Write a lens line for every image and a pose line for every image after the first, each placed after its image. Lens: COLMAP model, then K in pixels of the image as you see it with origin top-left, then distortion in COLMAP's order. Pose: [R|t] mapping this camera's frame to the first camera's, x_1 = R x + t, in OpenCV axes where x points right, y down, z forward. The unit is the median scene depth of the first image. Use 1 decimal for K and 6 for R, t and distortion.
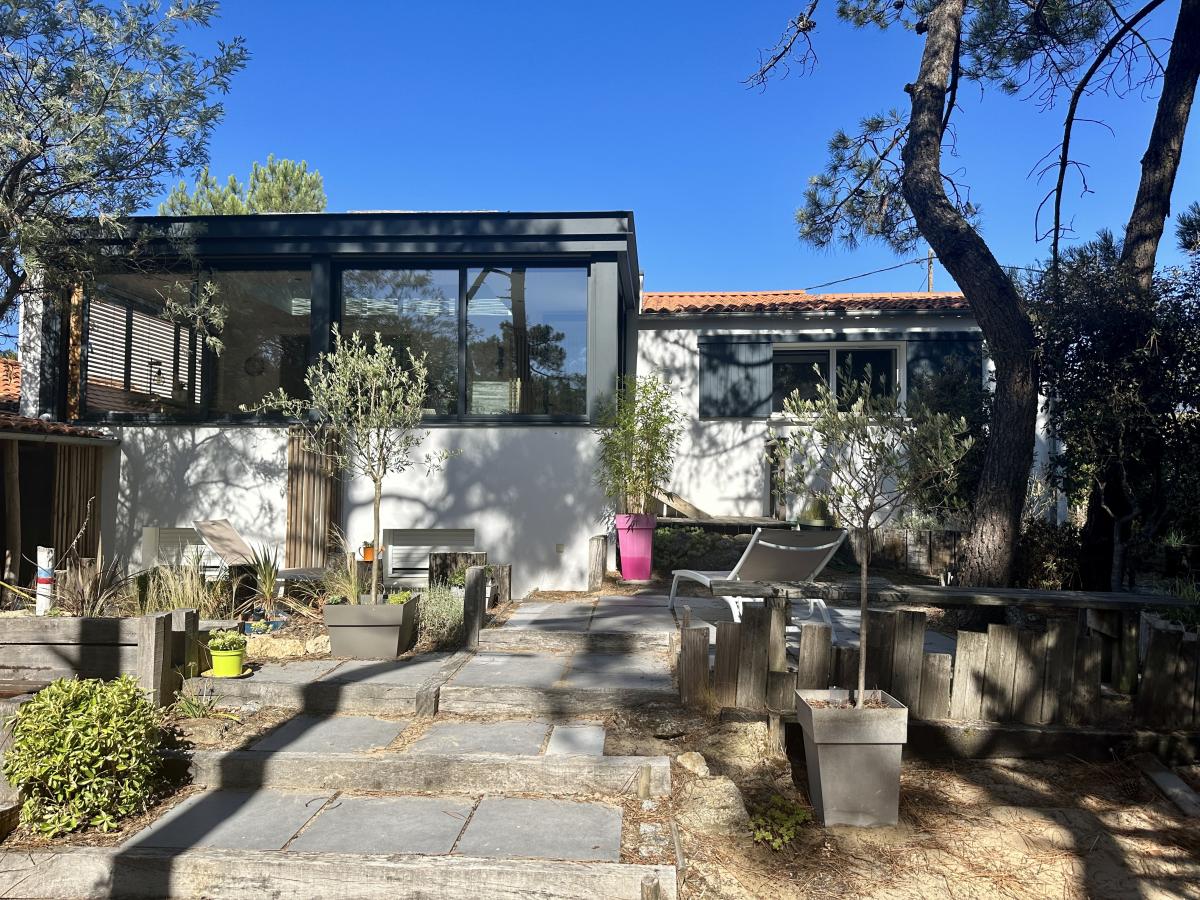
lens RADIAL K [[841.8, 0, 598.4], [0, 841.8, 454.2], [0, 0, 1]] dist [0.069524, -0.083775]
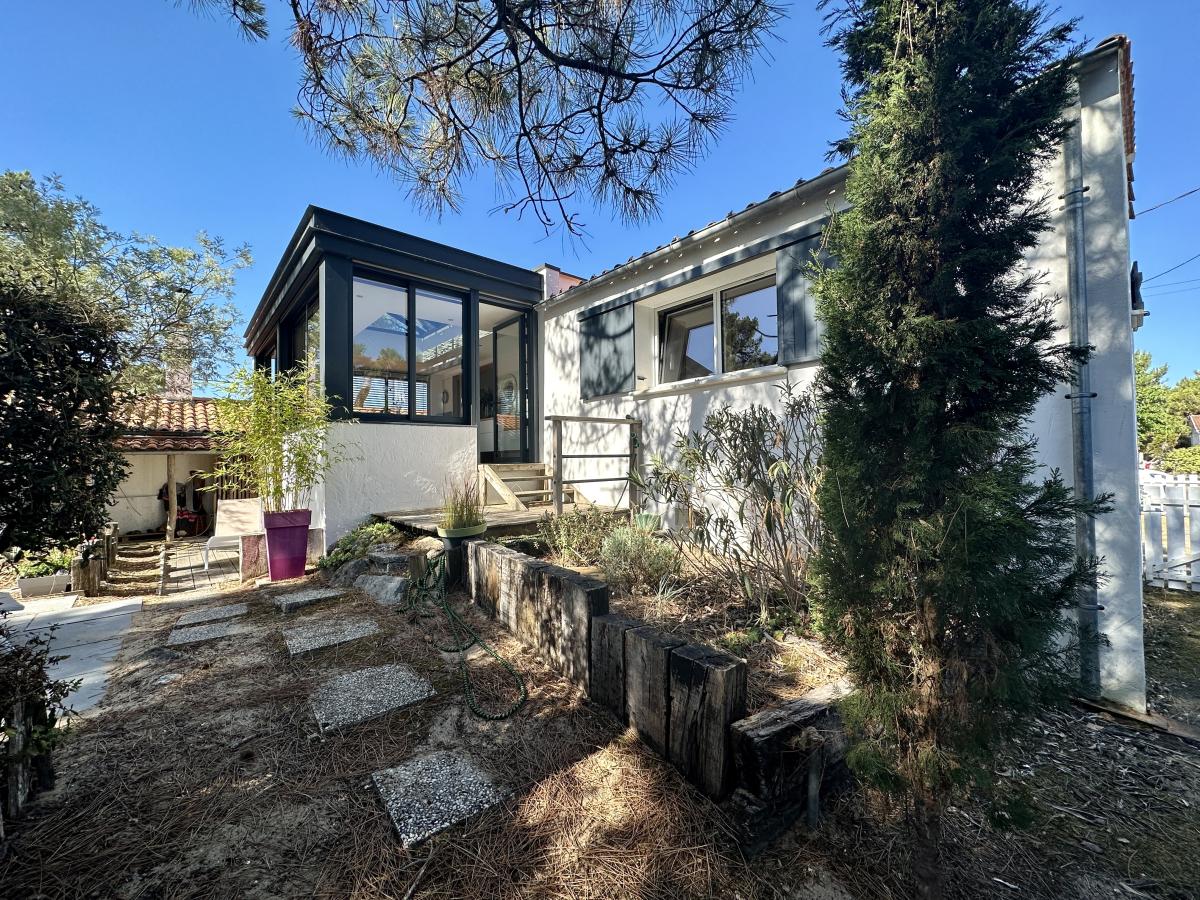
lens RADIAL K [[479.1, 0, 599.2], [0, 479.1, 449.4], [0, 0, 1]] dist [0.000402, 0.000528]
pose [[0.708018, -0.034034, -0.705374, 0.653710], [0.038059, 0.999225, -0.010010, 0.020154], [0.705168, -0.019759, 0.708765, 0.814117]]
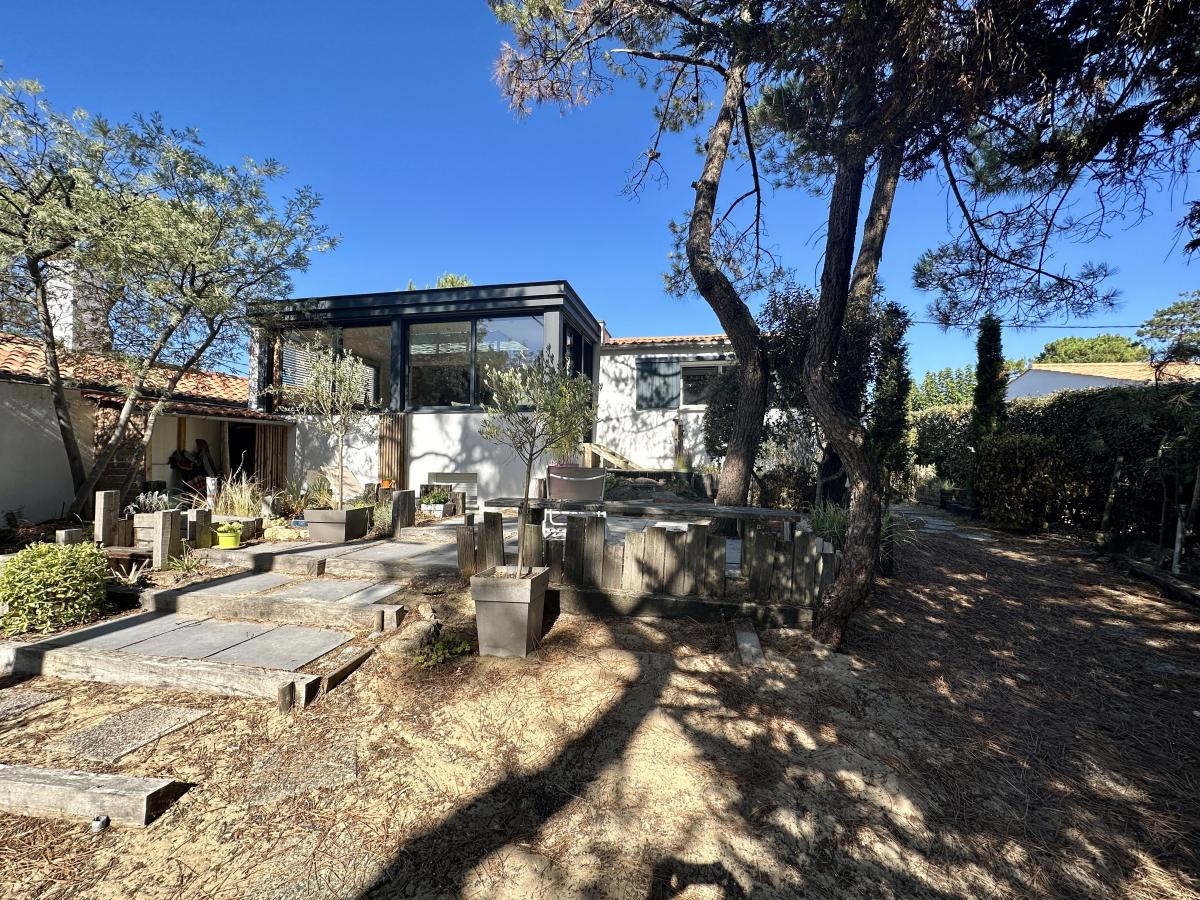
lens RADIAL K [[477.4, 0, 598.6], [0, 477.4, 449.4], [0, 0, 1]] dist [-0.001070, 0.000621]
pose [[0.990580, -0.000144, -0.136939, 0.225236], [0.002972, 0.999787, 0.020447, 0.022816], [0.136907, -0.020662, 0.990368, 0.080205]]
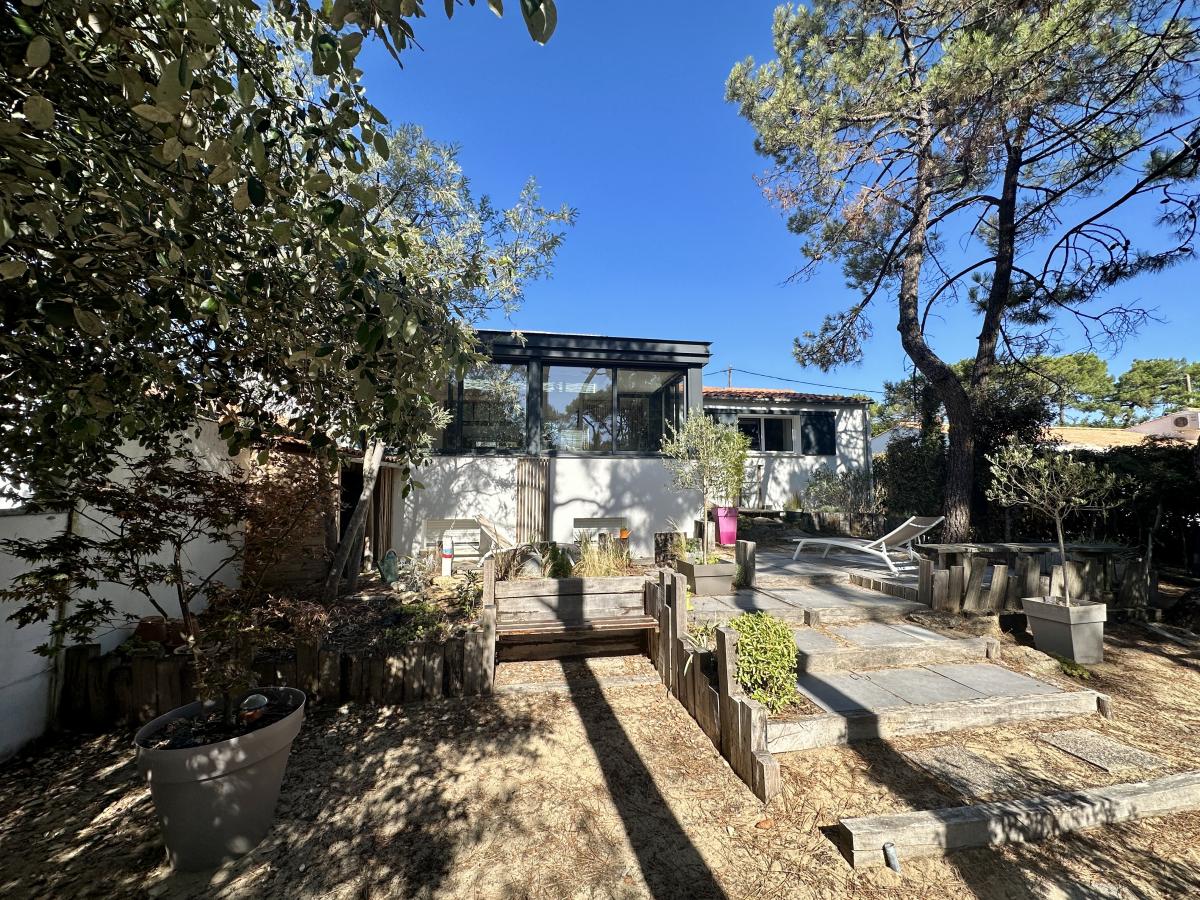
lens RADIAL K [[479.1, 0, 599.2], [0, 479.1, 449.4], [0, 0, 1]] dist [0.000402, 0.000528]
pose [[0.974496, 0.011760, 0.224097, -0.423909], [-0.002750, 0.999177, -0.040477, -0.011160], [-0.224389, 0.038829, 0.973726, 0.046603]]
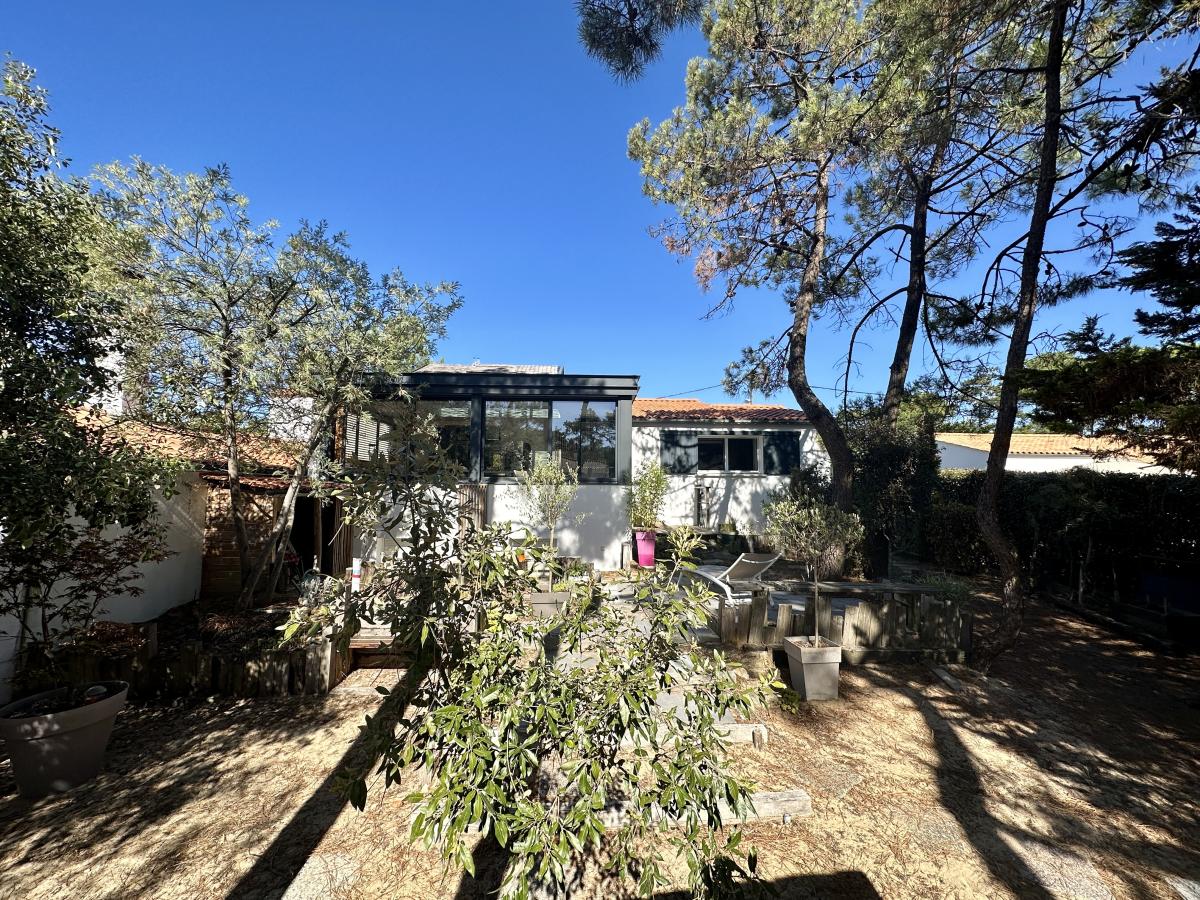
lens RADIAL K [[479.1, 0, 599.2], [0, 479.1, 449.4], [0, 0, 1]] dist [0.000402, 0.000528]
pose [[0.995680, 0.006438, 0.092630, -0.155738], [-0.002520, 0.999100, -0.042350, -0.067174], [-0.092819, 0.041933, 0.994800, -0.092293]]
